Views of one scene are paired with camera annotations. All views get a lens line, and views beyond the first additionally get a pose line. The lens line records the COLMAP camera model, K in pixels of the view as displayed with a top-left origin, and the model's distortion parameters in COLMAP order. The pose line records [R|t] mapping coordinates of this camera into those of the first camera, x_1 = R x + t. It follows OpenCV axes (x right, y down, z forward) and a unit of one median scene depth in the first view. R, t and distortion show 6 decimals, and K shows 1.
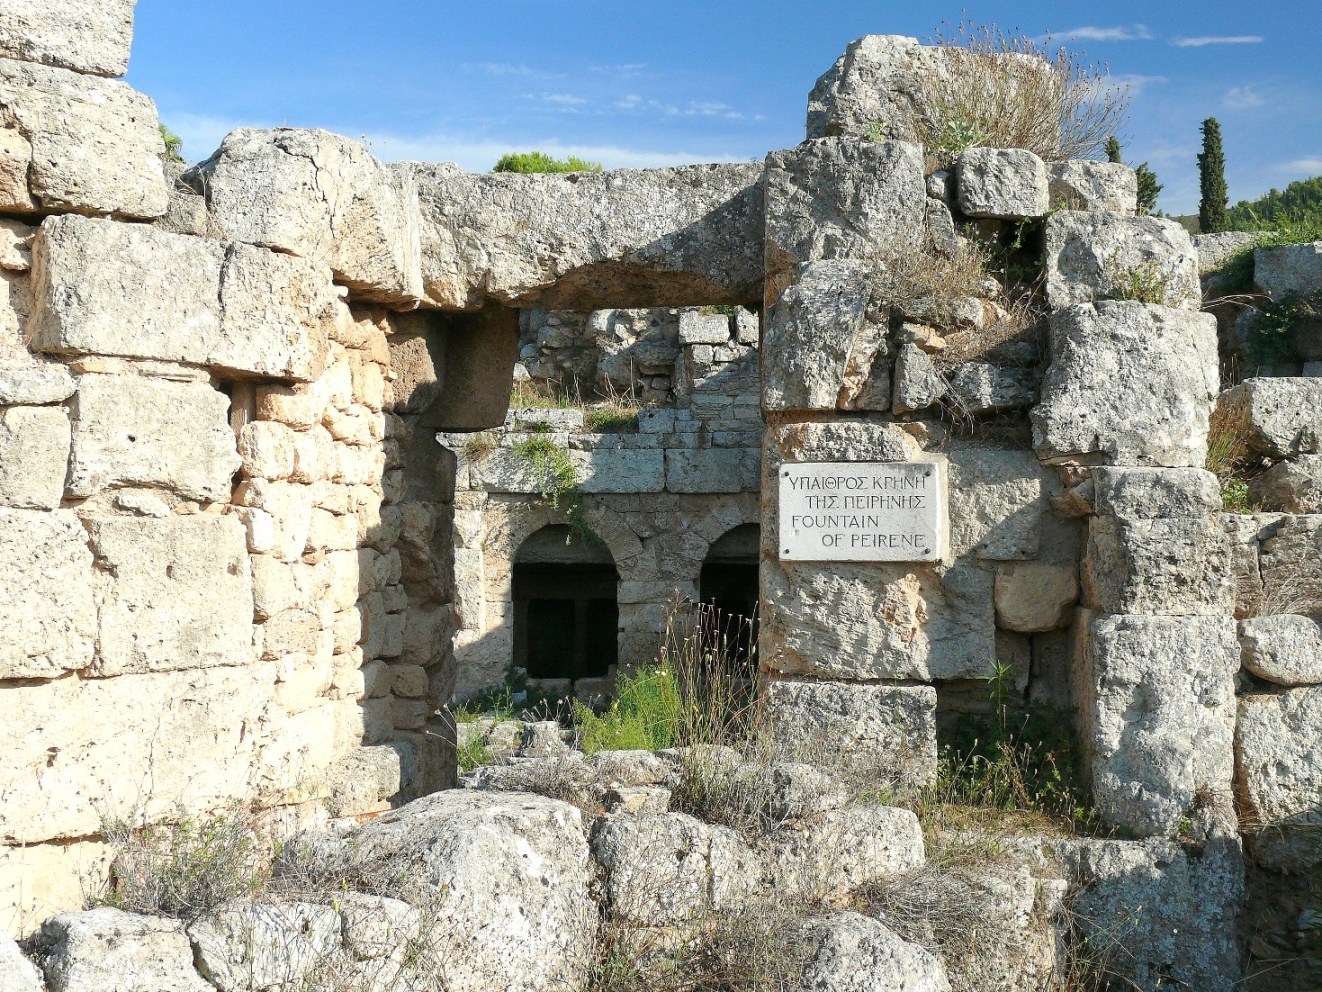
lens RADIAL K [[1942.4, 0, 661.3], [0, 1942.4, 500.2], [0, 0, 1]] dist [-0.018844, 0.000000]
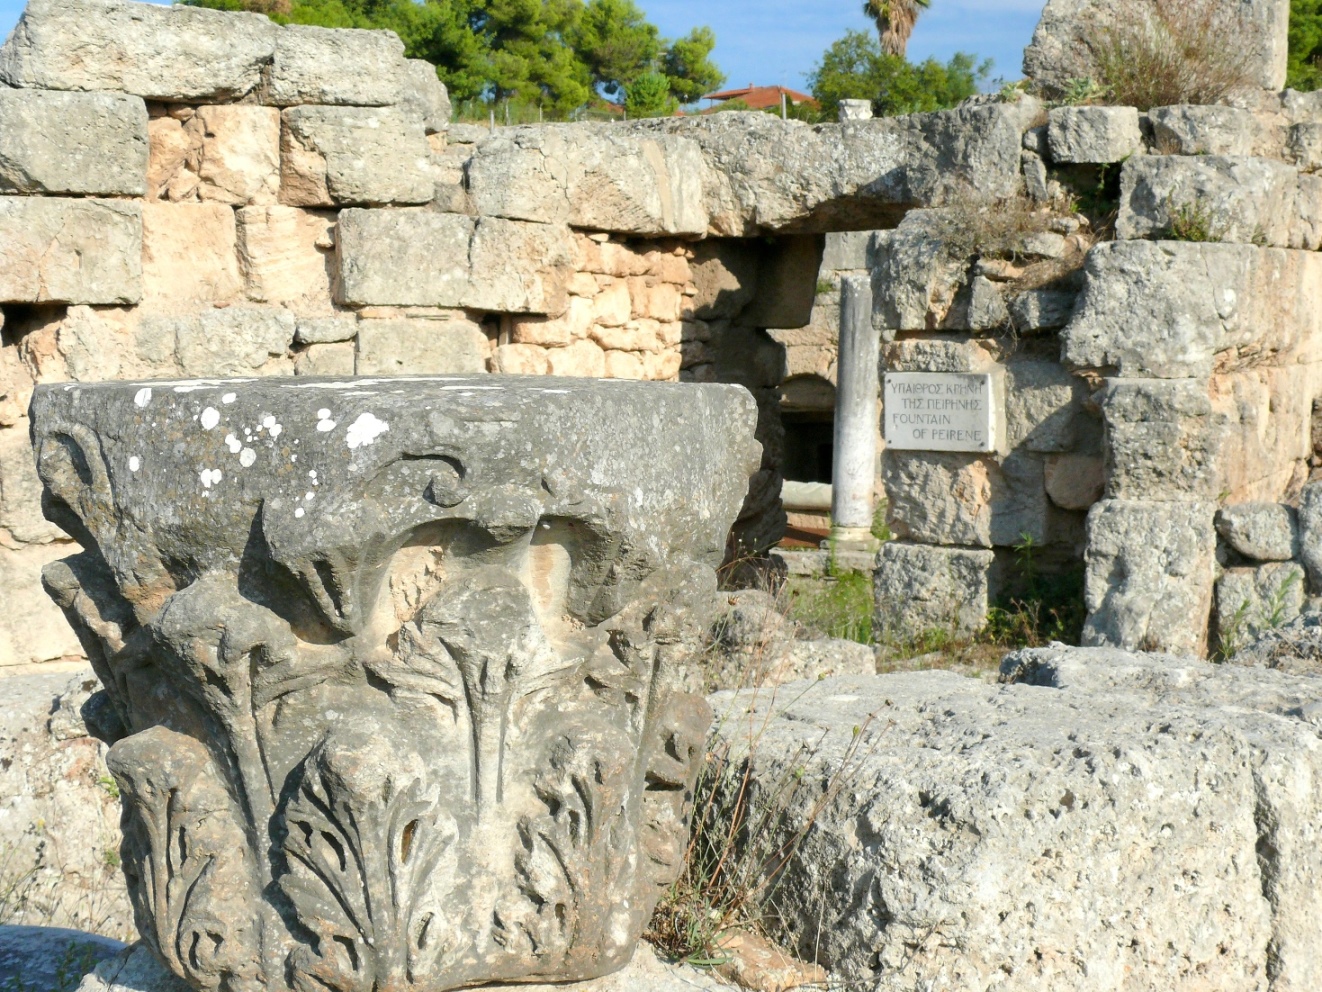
lens RADIAL K [[1942.4, 0, 661.0], [0, 1942.4, 491.0], [0, 0, 1]] dist [-0.018844, 0.000000]
pose [[0.921809, 0.020850, -0.387082, 0.426567], [0.011580, 0.996626, 0.081260, -0.047352], [0.387471, -0.079389, 0.918457, -0.232816]]
